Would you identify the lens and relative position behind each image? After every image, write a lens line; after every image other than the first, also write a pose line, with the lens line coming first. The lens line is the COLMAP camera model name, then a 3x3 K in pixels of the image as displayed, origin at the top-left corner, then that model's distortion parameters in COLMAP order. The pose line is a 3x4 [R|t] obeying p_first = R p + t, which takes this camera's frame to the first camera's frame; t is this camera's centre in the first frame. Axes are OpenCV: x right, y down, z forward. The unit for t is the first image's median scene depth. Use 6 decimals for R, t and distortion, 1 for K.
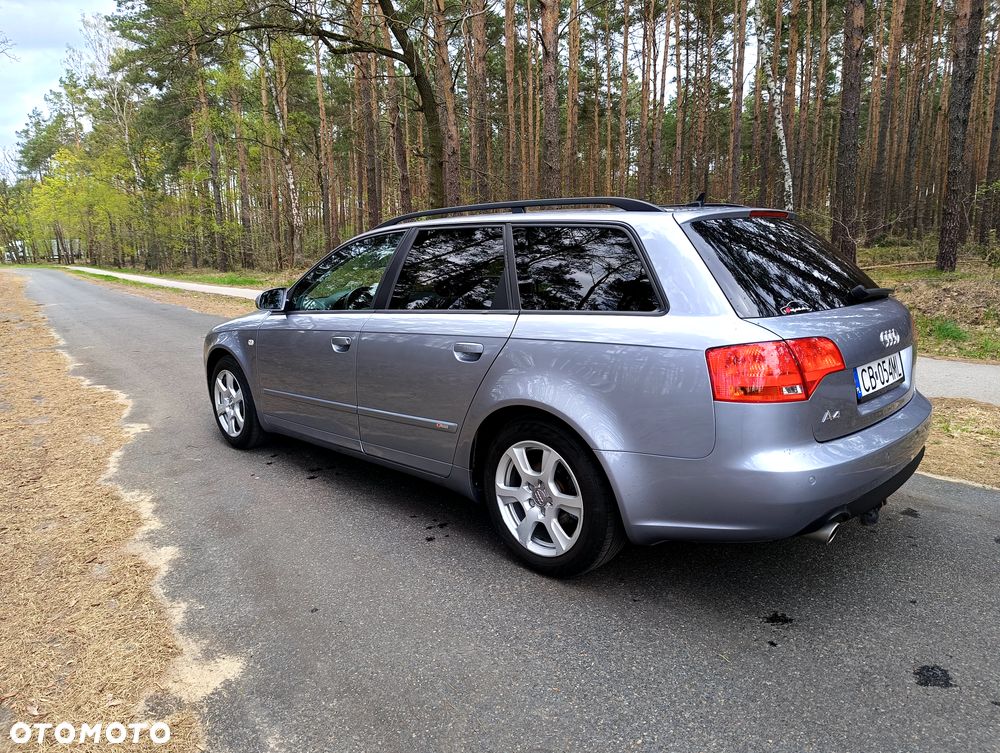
lens RADIAL K [[682.0, 0, 513.0], [0, 682.0, 386.3], [0, 0, 1]] dist [0.052194, -0.062146]
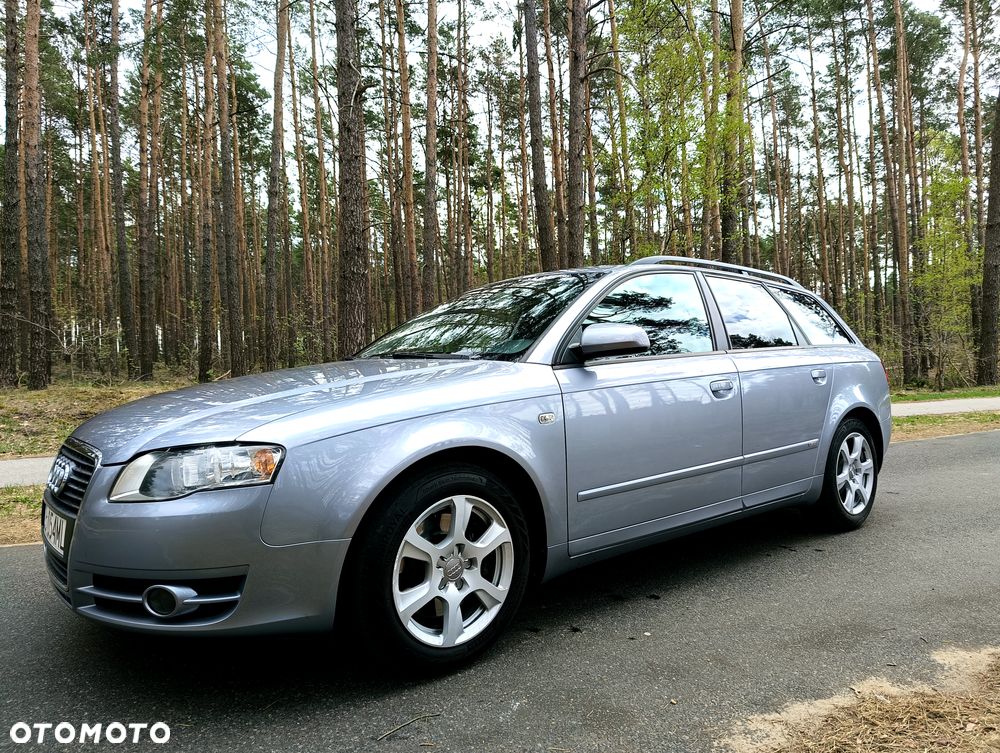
lens RADIAL K [[687.4, 0, 495.5], [0, 687.4, 369.3], [0, 0, 1]] dist [0.053650, -0.058221]
pose [[0.098999, 0.021050, 0.994865, -1.133967], [0.206075, 0.977669, -0.041193, -0.109681], [-0.973515, 0.209095, 0.092451, 1.177561]]
